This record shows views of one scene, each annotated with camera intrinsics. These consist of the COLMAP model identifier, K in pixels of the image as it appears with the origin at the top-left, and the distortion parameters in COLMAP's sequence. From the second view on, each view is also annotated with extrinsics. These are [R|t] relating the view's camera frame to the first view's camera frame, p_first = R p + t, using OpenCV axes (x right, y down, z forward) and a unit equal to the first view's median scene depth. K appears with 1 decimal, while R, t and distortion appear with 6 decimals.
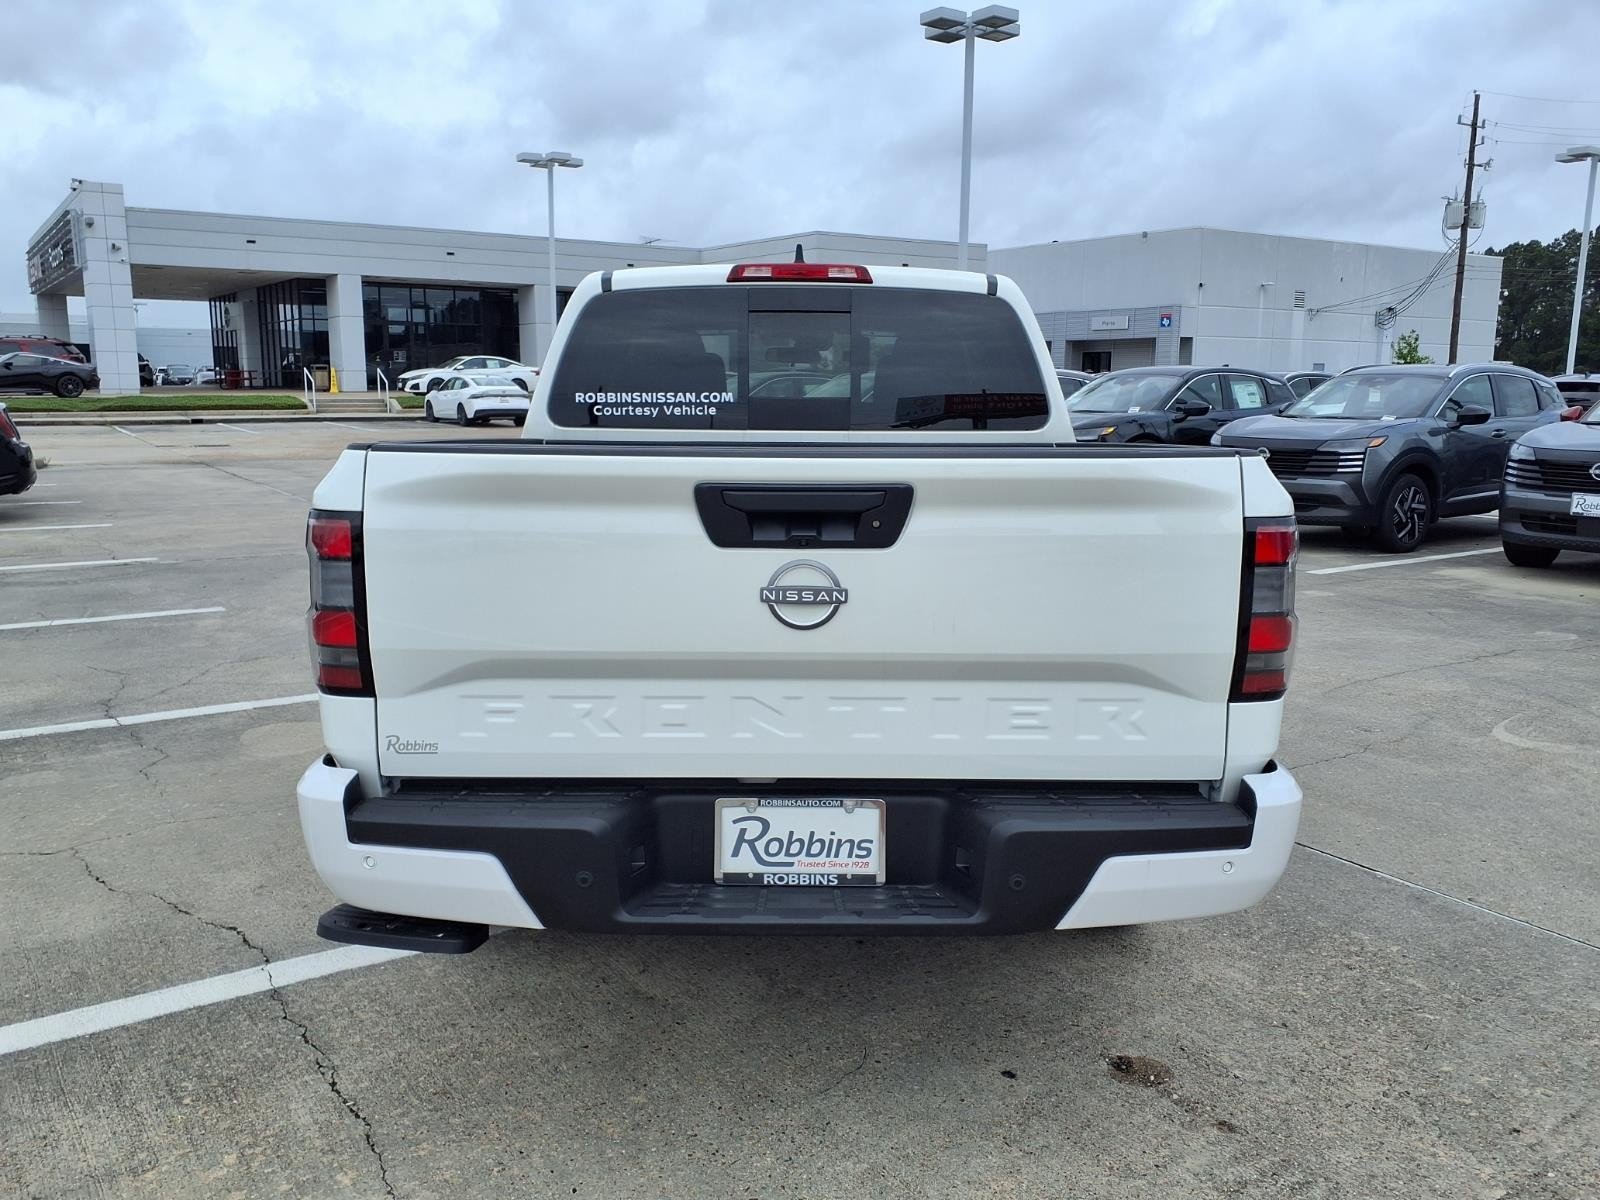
lens RADIAL K [[1278.5, 0, 803.6], [0, 1278.5, 598.7], [0, 0, 1]] dist [0.080553, -0.122560]
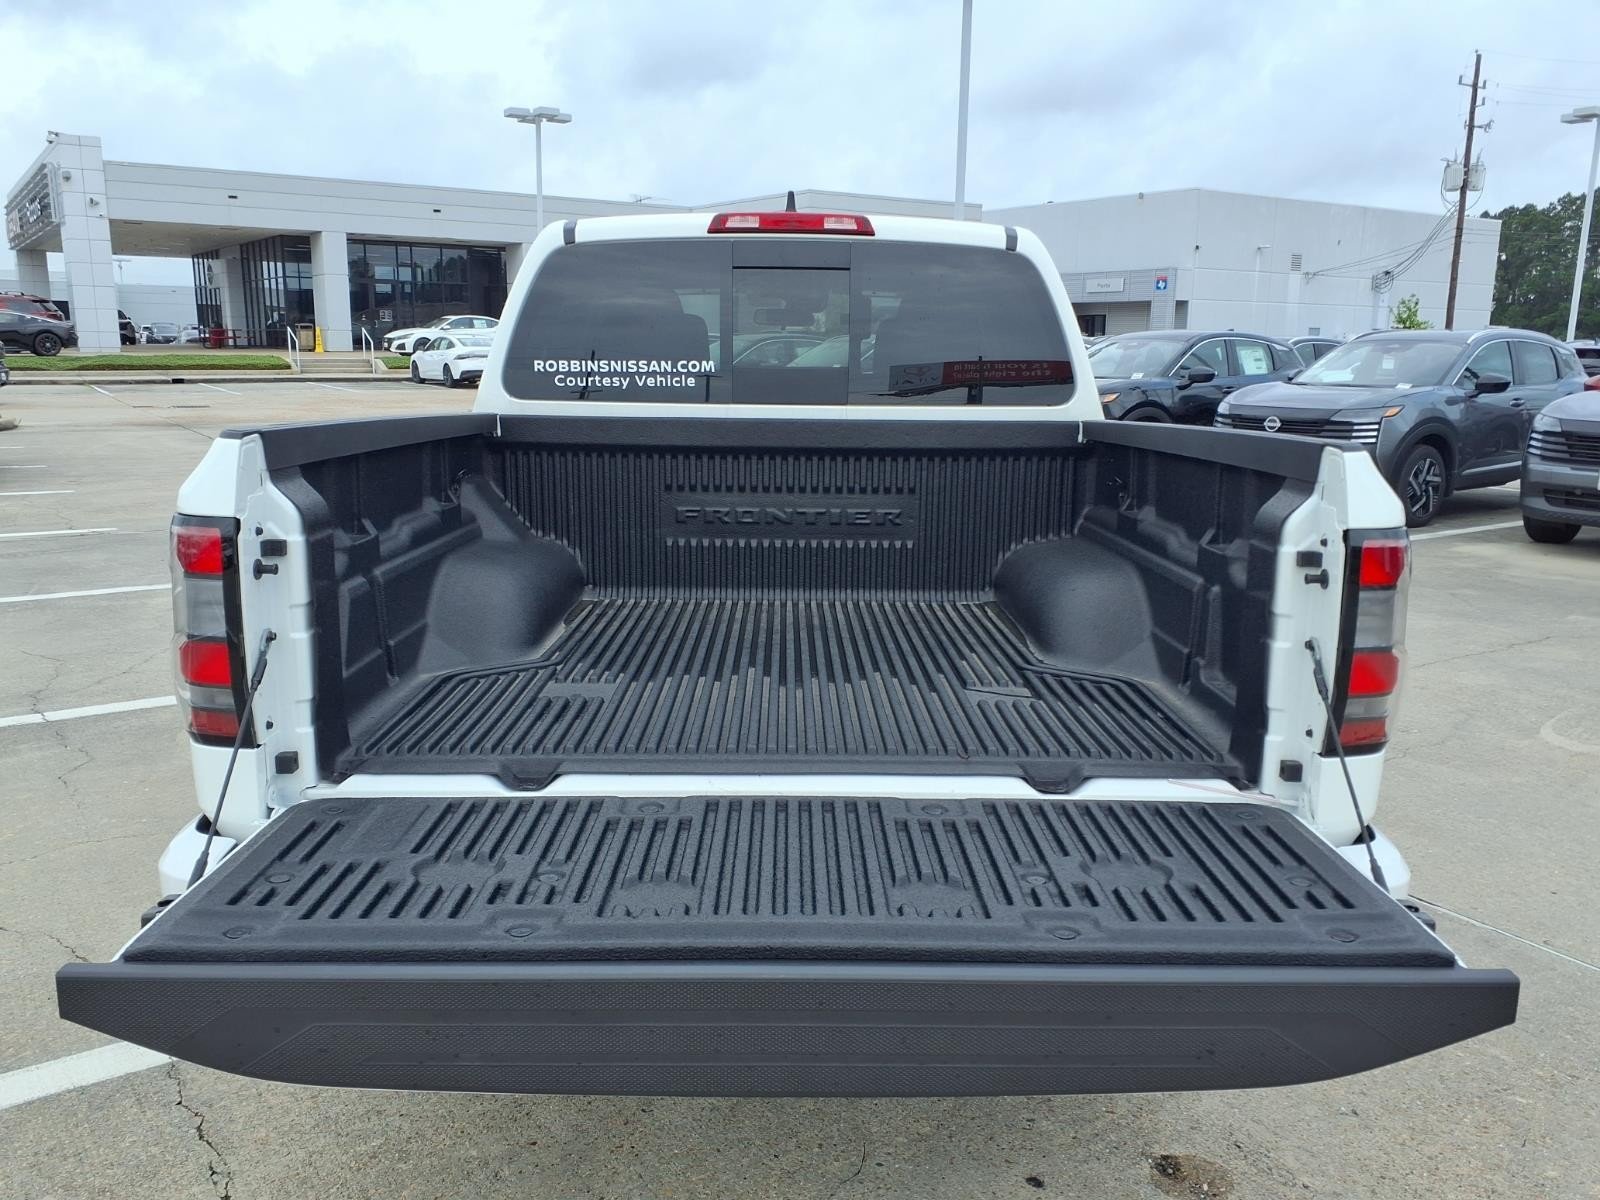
lens RADIAL K [[1273.1, 0, 796.6], [0, 1273.1, 602.9], [0, 0, 1]] dist [0.057578, -0.073131]
pose [[0.999986, 0.004829, 0.002155, -0.000088], [-0.004898, 0.999437, 0.033191, -0.025086], [-0.001993, -0.033202, 0.999447, 0.124282]]
